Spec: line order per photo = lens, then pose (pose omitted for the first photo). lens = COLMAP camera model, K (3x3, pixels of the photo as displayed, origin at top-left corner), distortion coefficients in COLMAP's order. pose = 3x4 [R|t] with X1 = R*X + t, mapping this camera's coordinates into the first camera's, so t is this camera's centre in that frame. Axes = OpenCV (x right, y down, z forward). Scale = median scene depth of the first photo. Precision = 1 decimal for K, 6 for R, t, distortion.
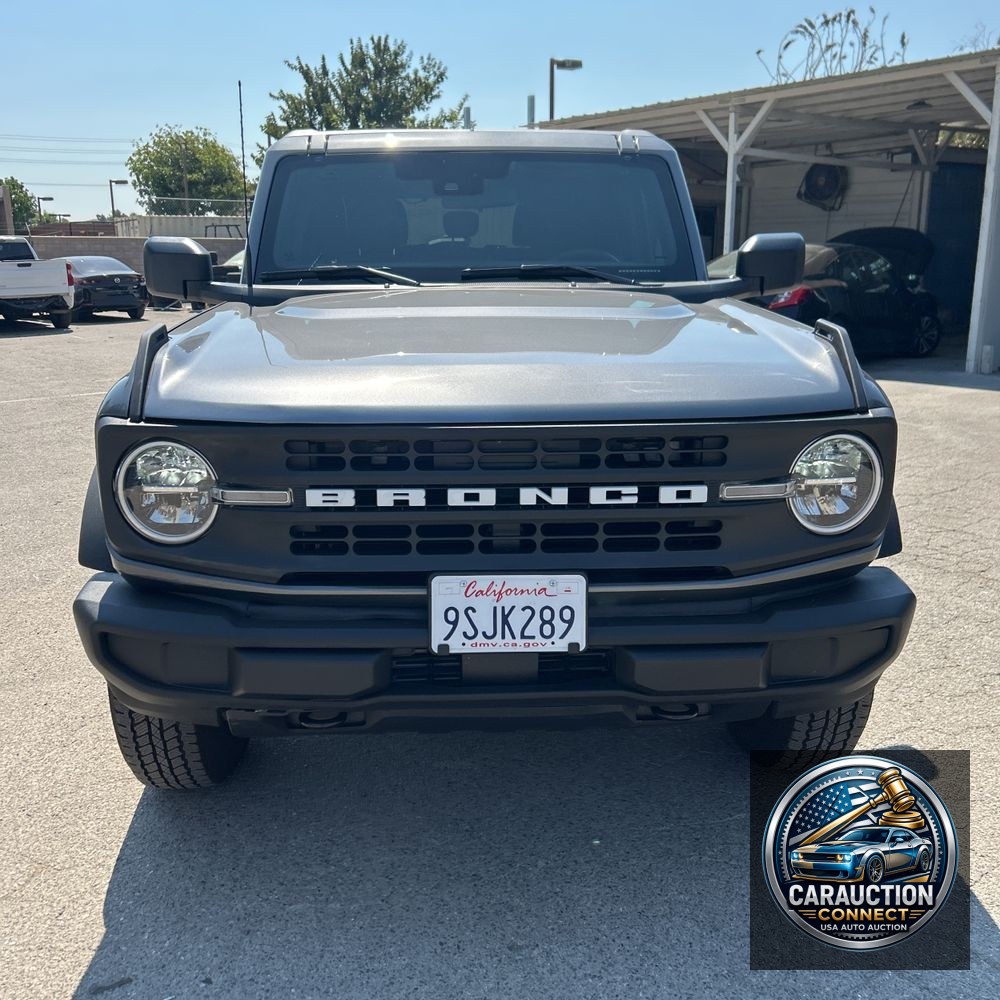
lens RADIAL K [[998.1, 0, 494.7], [0, 998.1, 495.8], [0, 0, 1]] dist [0.111041, -0.157143]
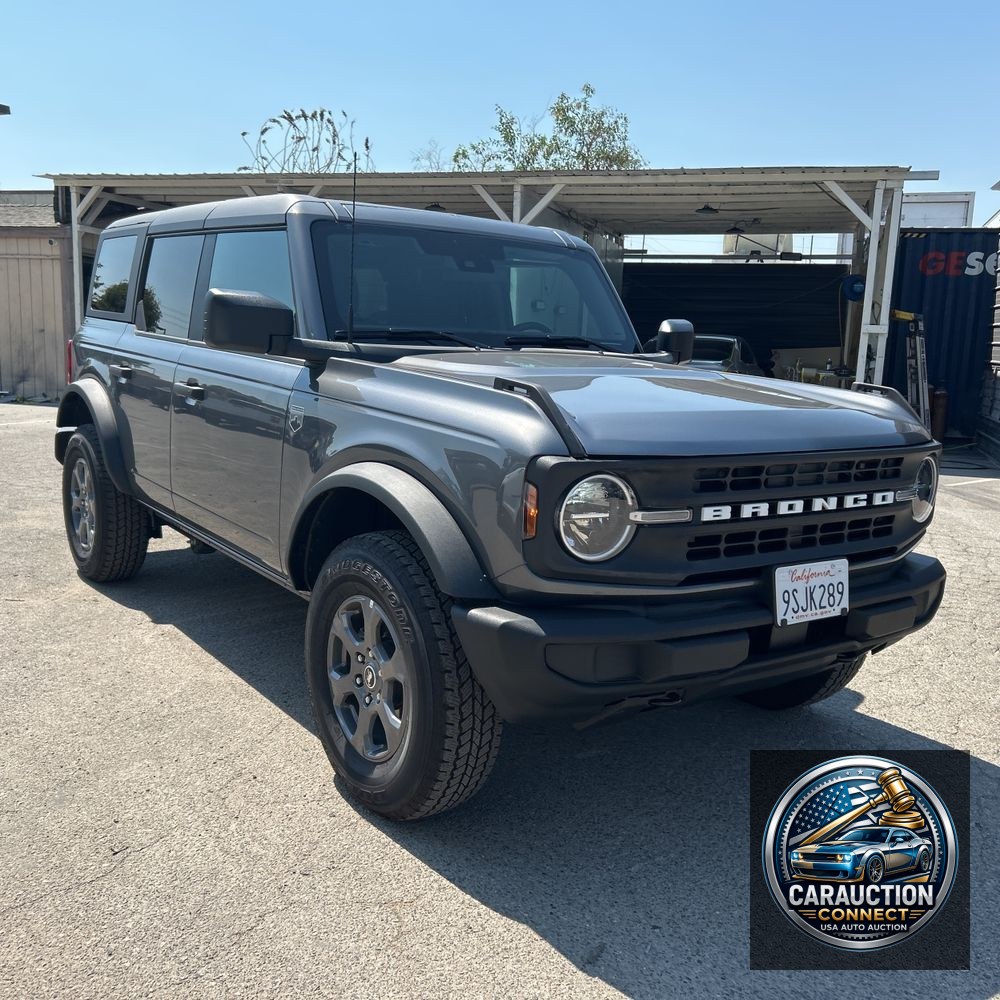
lens RADIAL K [[1020.5, 0, 523.6], [0, 1020.5, 495.8], [0, 0, 1]] dist [0.023442, -0.038214]
pose [[0.828209, -0.045616, 0.558560, -0.706981], [0.084422, 0.995463, -0.043882, 0.010469], [-0.554024, 0.083498, 0.828303, 0.035528]]
